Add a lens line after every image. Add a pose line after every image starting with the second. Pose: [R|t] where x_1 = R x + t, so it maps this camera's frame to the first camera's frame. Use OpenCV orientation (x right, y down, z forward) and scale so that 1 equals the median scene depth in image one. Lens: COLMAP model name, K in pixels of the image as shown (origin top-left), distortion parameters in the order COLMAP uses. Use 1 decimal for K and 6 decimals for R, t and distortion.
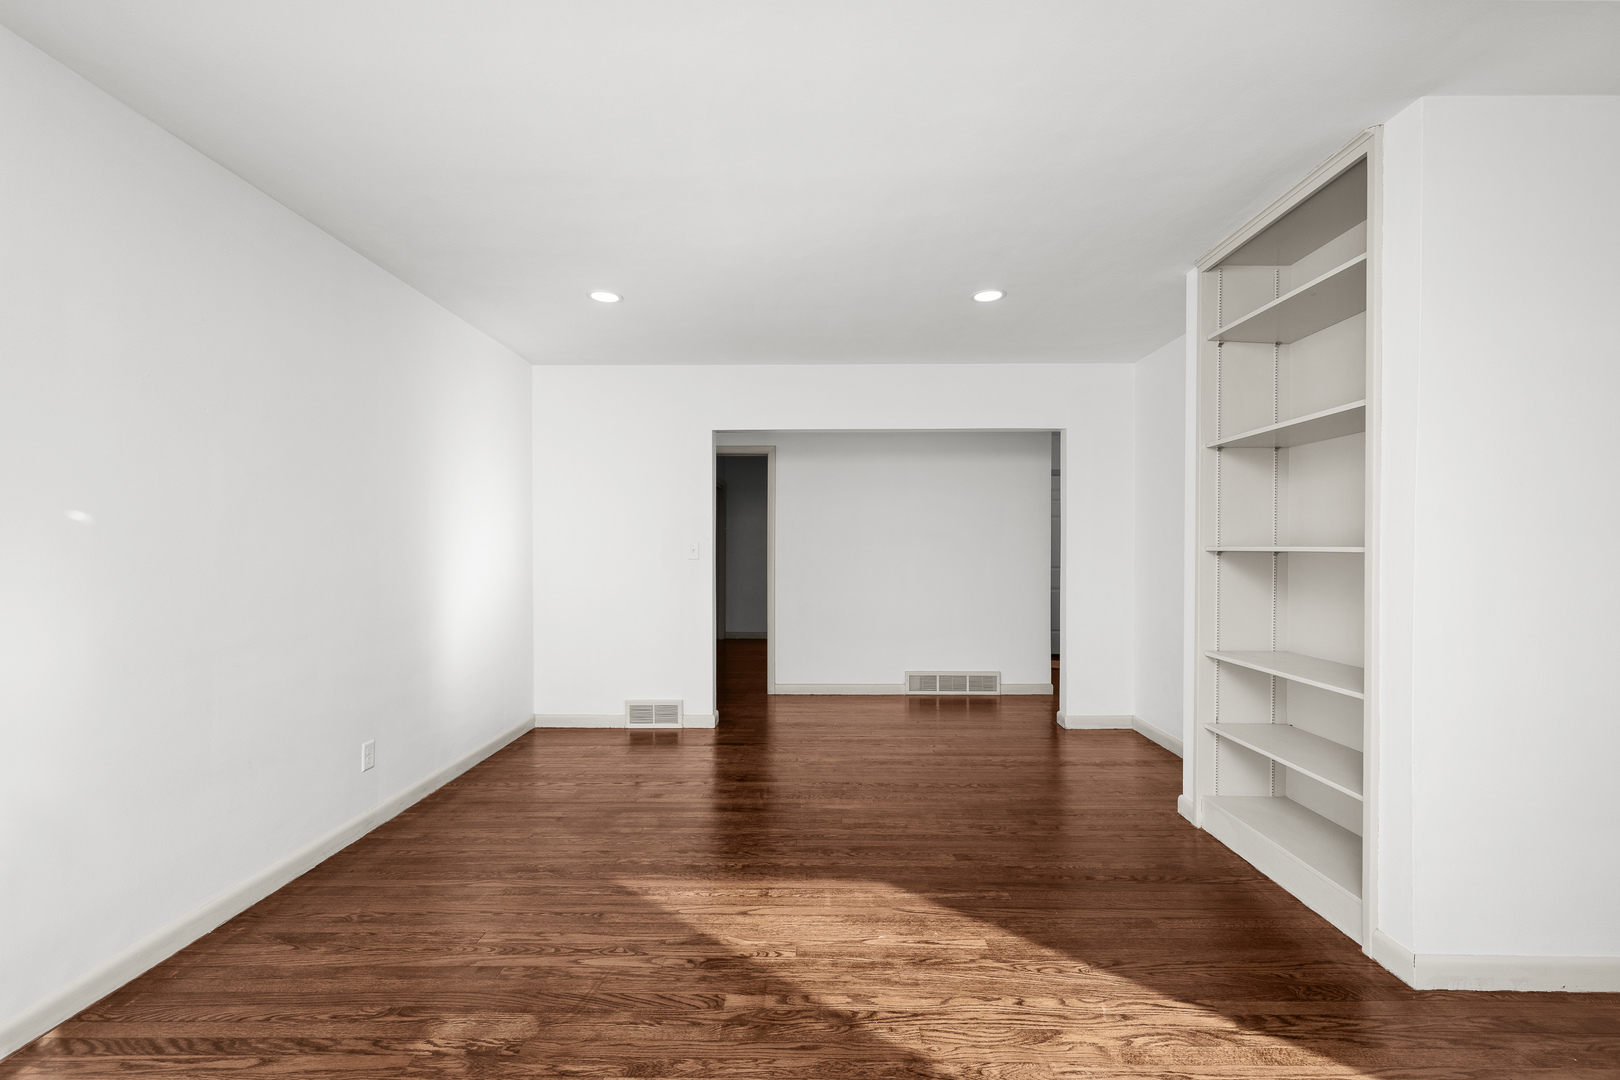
lens RADIAL K [[661.4, 0, 807.6], [0, 661.4, 551.7], [0, 0, 1]] dist [0.001320, 0.000216]
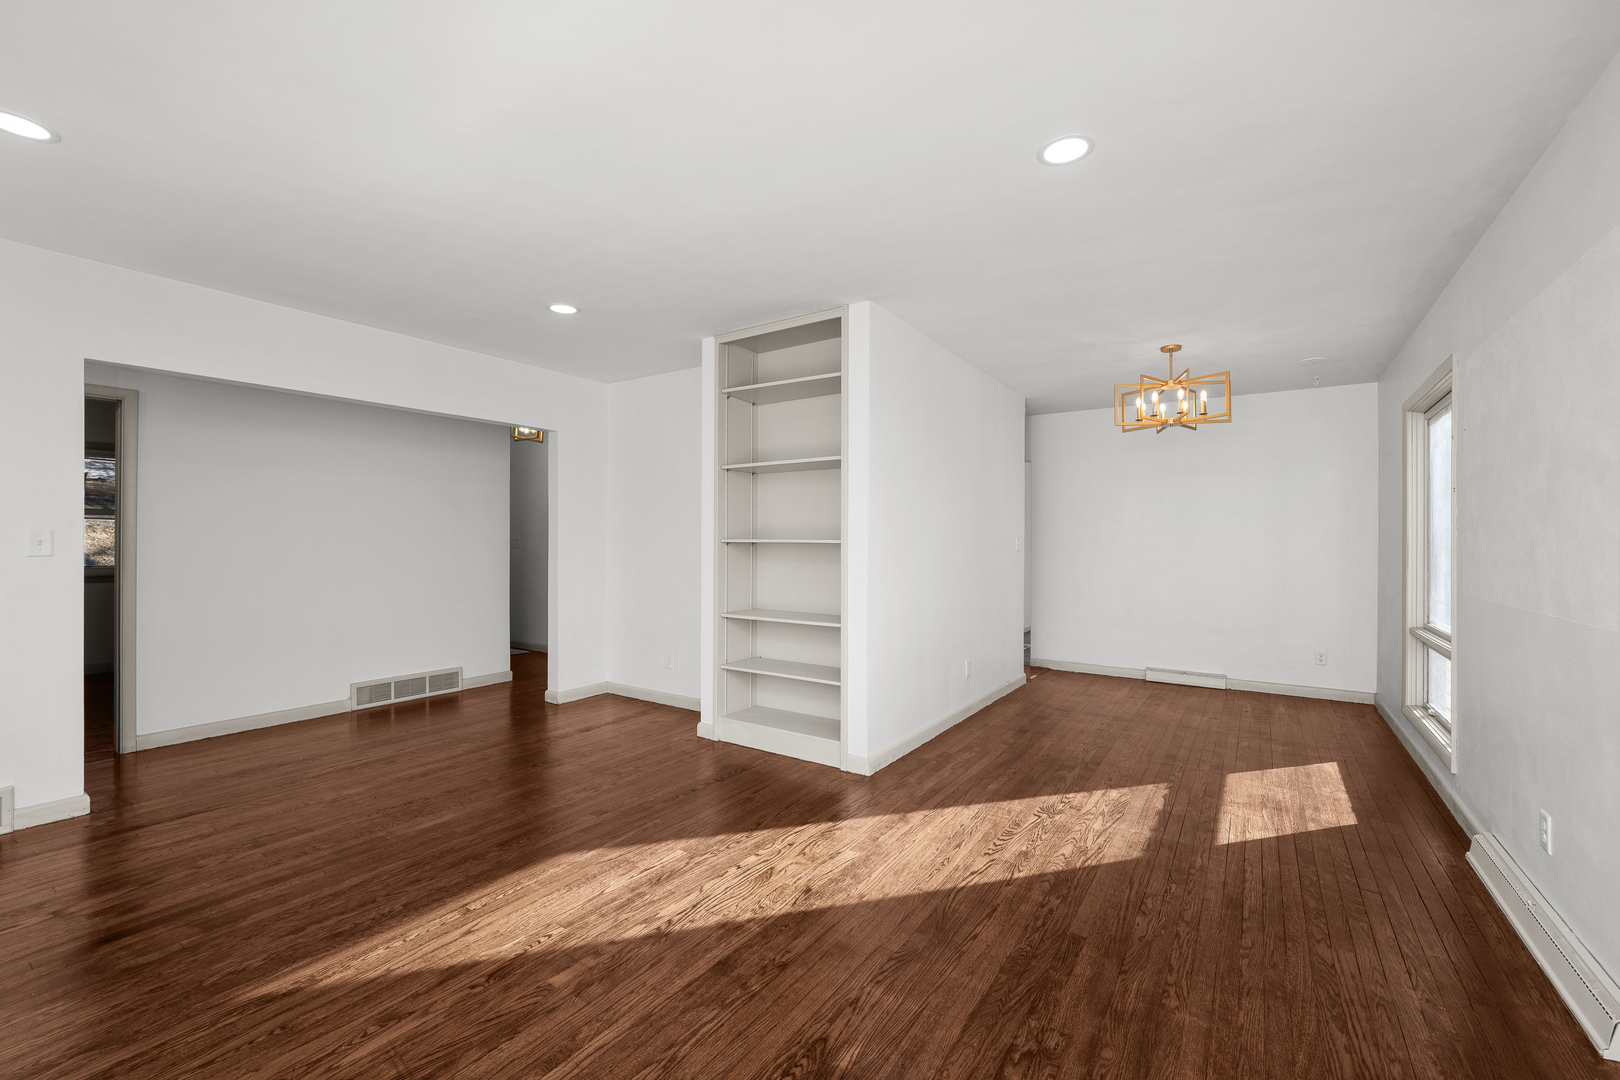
lens RADIAL K [[661.4, 0, 813.6], [0, 661.4, 539.1], [0, 0, 1]] dist [0.001320, 0.000216]
pose [[0.550383, 0.003187, 0.834906, -0.573213], [0.002318, 0.999983, -0.005345, 0.001068], [-0.834909, 0.004876, 0.550367, 0.078099]]
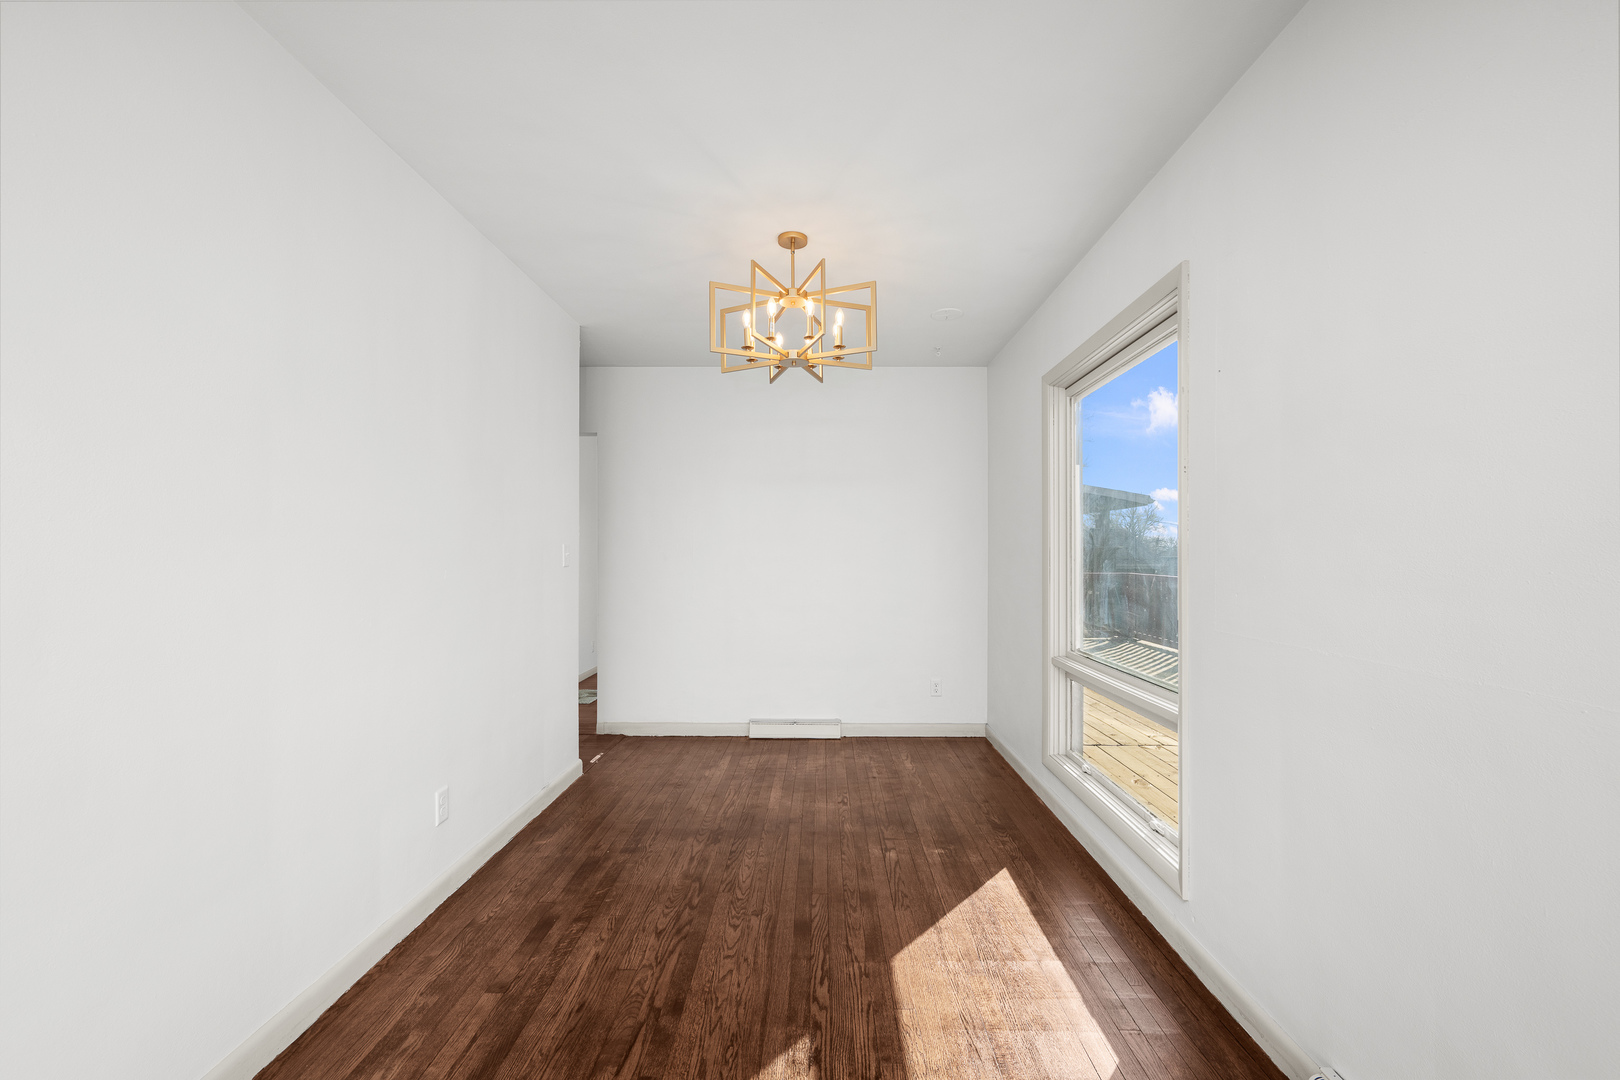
lens RADIAL K [[661.4, 0, 802.8], [0, 661.4, 547.3], [0, 0, 1]] dist [0.001320, 0.000216]
pose [[0.016637, 0.003458, 0.999856, 0.344914], [0.007204, 0.999968, -0.003578, -0.000183], [-0.999836, 0.007262, 0.016611, 0.223027]]
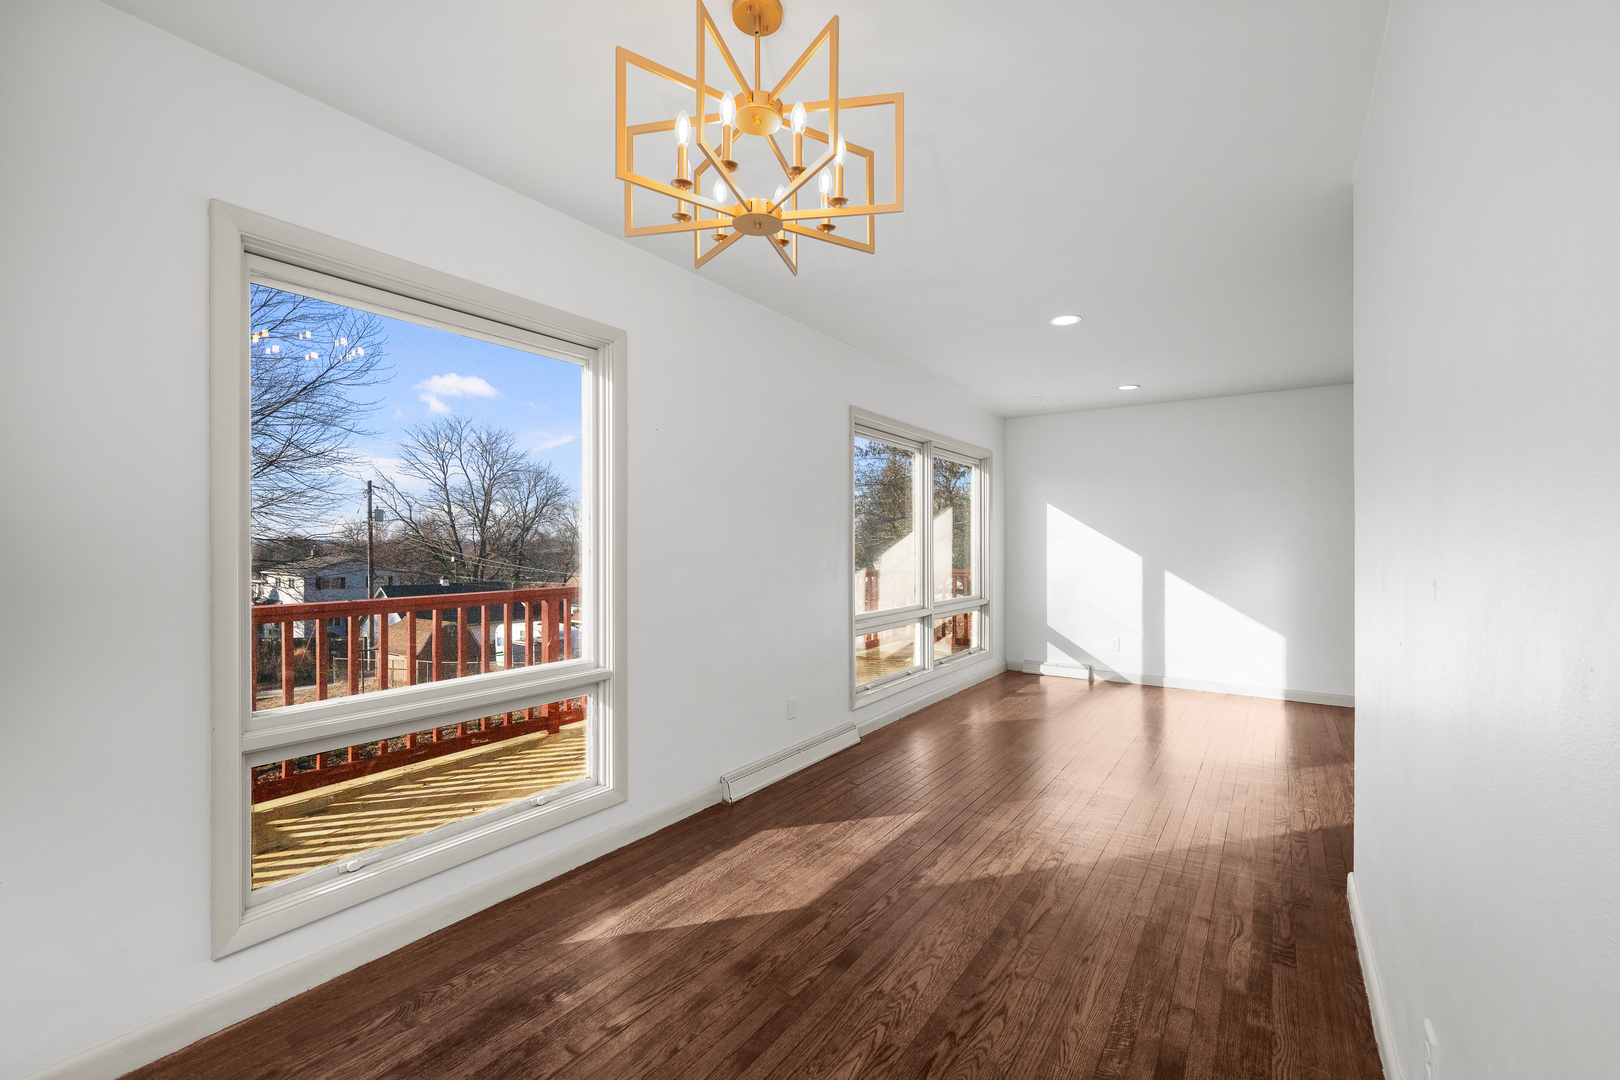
lens RADIAL K [[661.4, 0, 809.5], [0, 661.4, 547.8], [0, 0, 1]] dist [0.001320, 0.000216]
pose [[-0.571620, -0.002475, -0.820514, 1.998135], [-0.010091, 0.999941, 0.004014, -0.001116], [0.820456, 0.010574, -0.571612, 0.683839]]
